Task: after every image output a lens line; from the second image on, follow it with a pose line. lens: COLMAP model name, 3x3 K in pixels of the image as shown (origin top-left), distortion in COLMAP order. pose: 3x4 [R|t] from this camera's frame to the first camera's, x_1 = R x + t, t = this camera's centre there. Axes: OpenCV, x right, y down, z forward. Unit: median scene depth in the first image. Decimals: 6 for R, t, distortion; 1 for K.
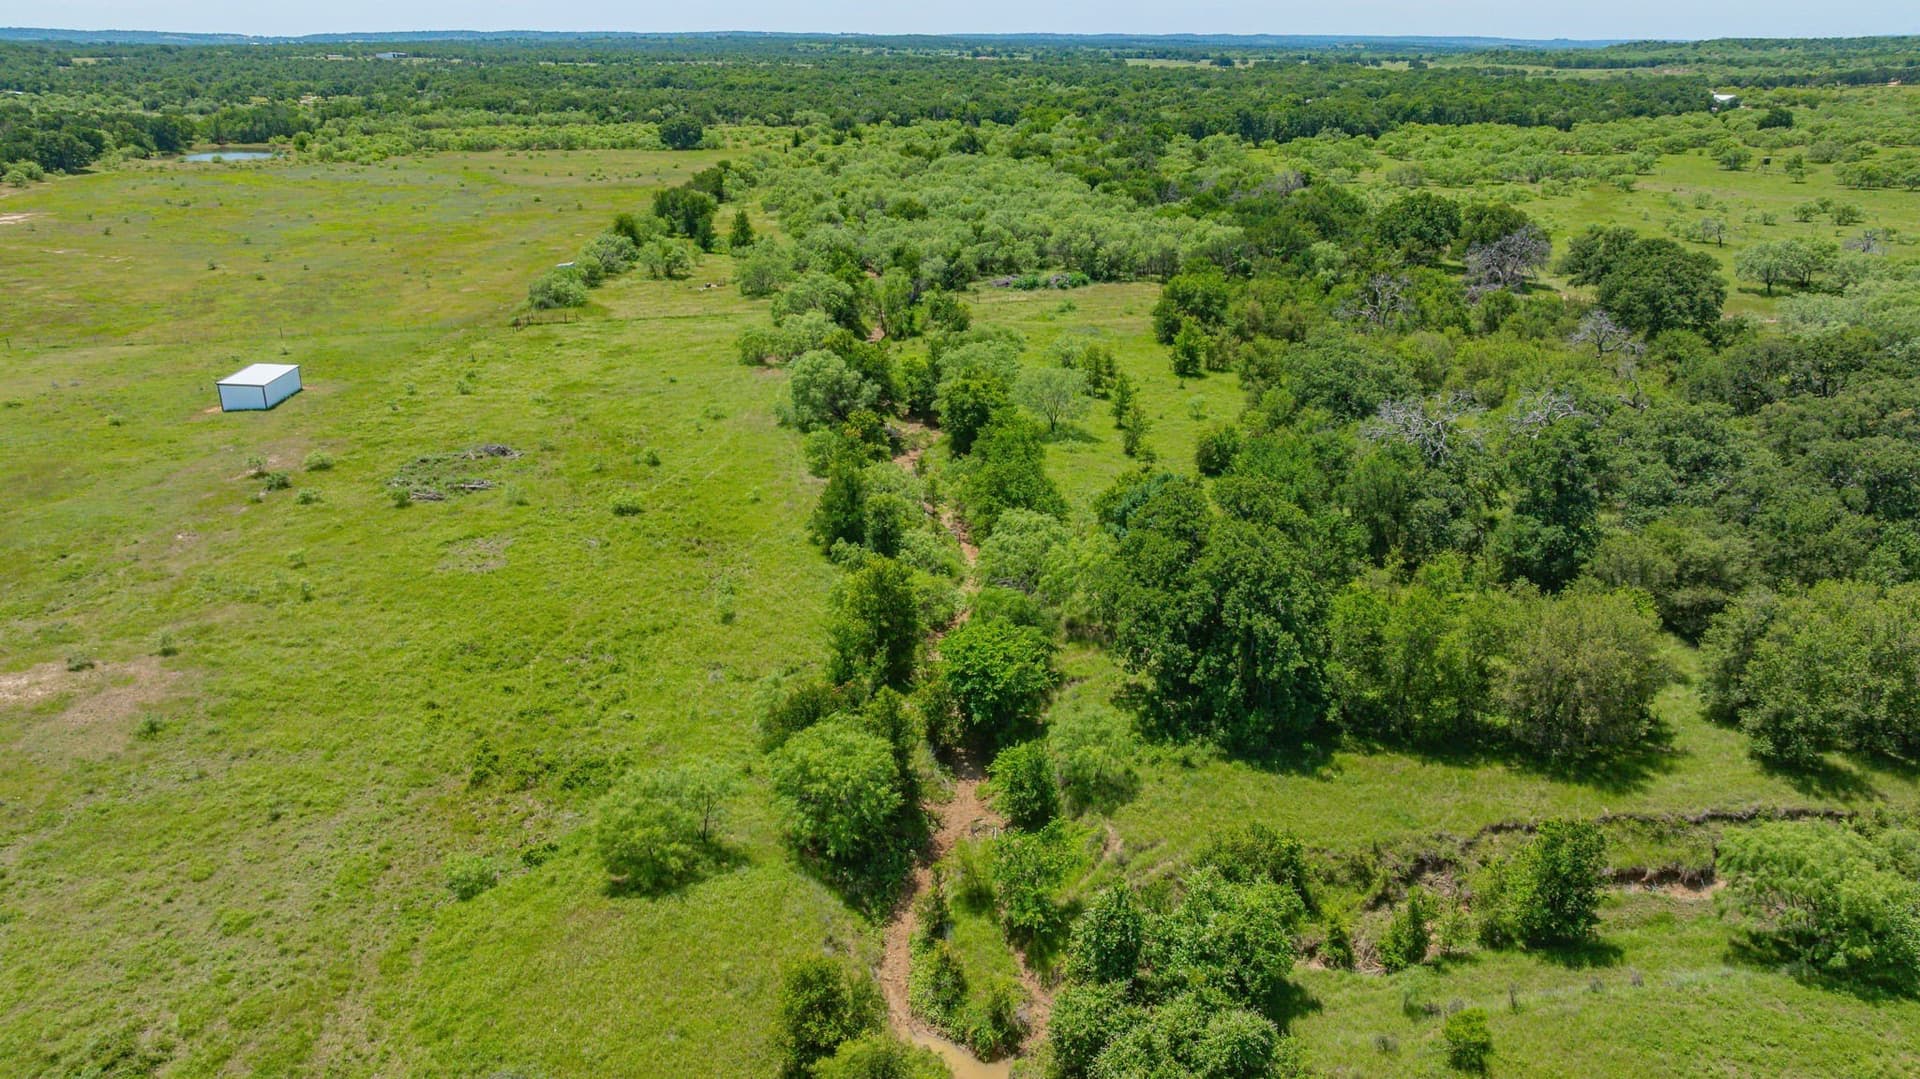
lens RADIAL K [[1340.8, 0, 960.0], [0, 1340.8, 539.5], [0, 0, 1]] dist [-0.066187, 0.090171]
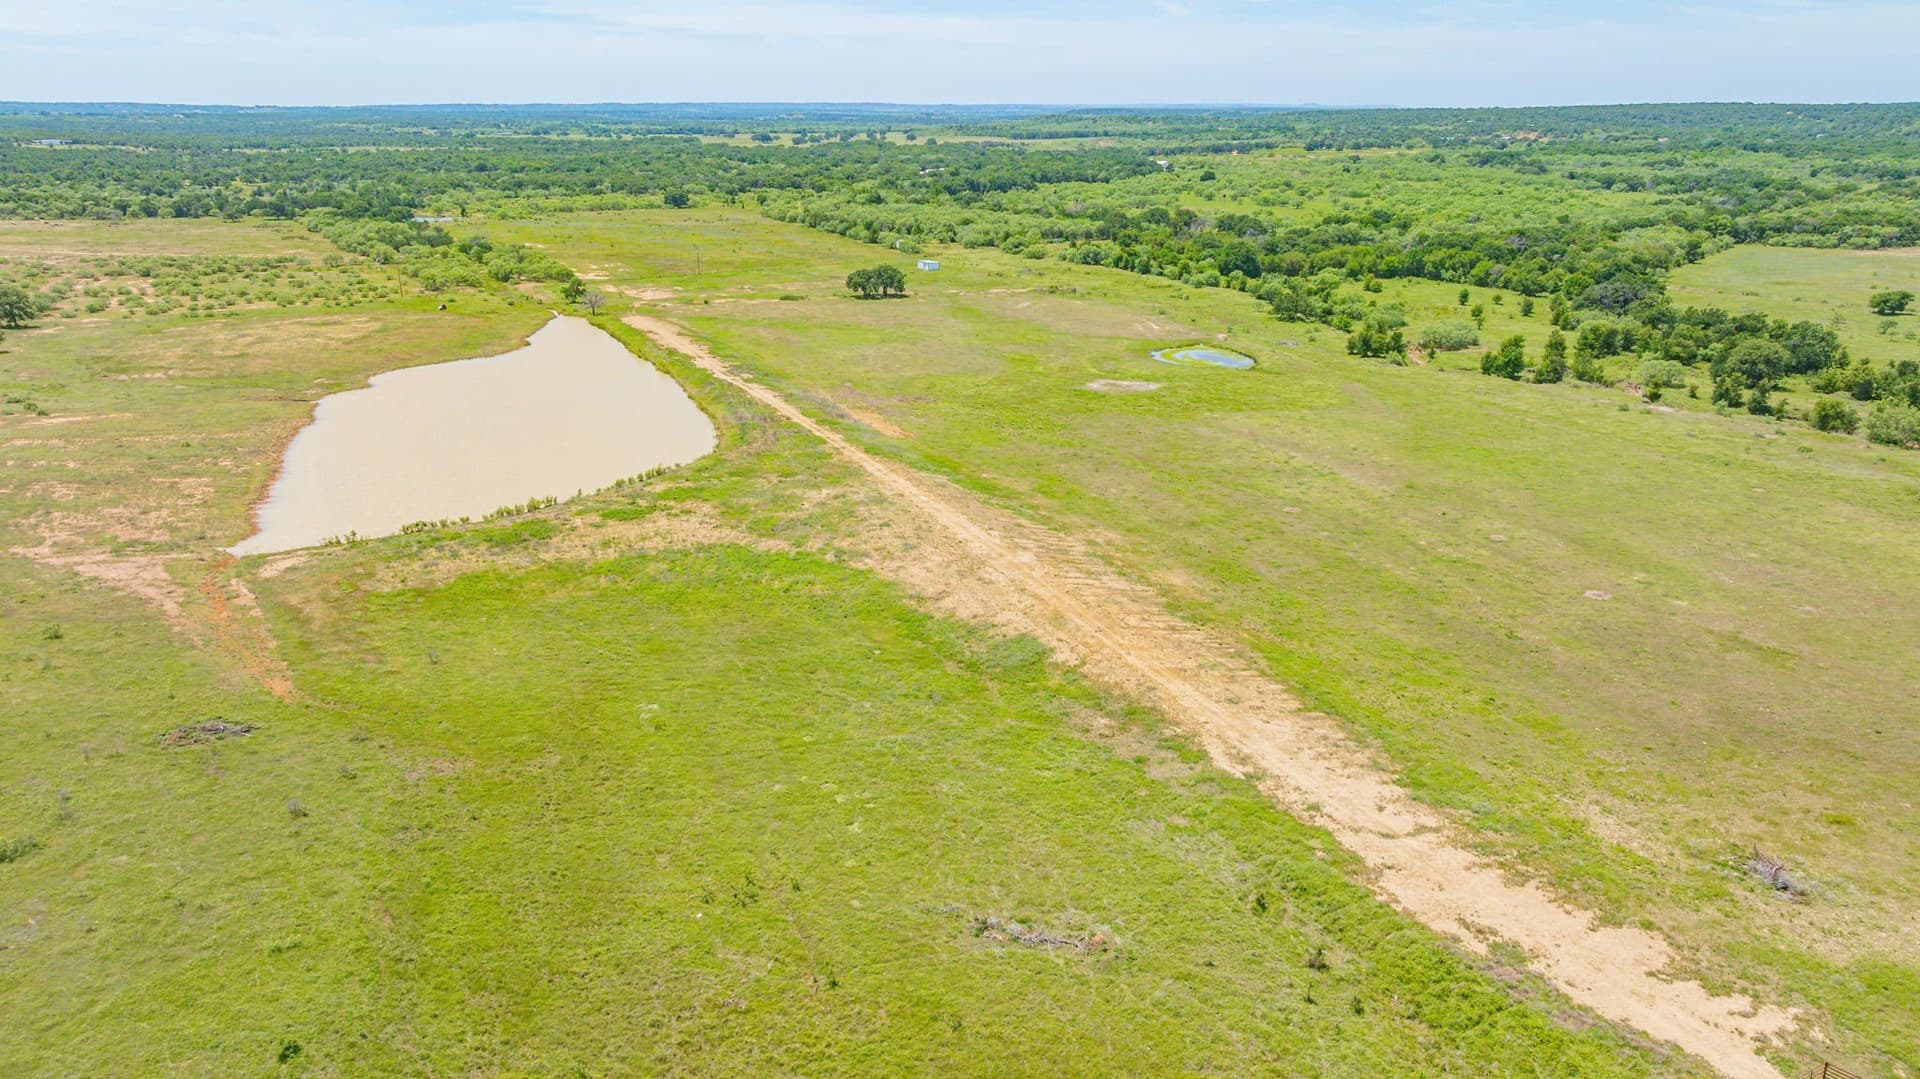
lens RADIAL K [[1354.9, 0, 960.0], [0, 1354.9, 539.5], [0, 0, 1]] dist [-0.055571, 0.067596]
pose [[0.913535, -0.125901, 0.386786, -0.477128], [0.144164, 0.989382, -0.018444, 0.169414], [-0.380357, 0.072610, 0.921985, -0.562148]]
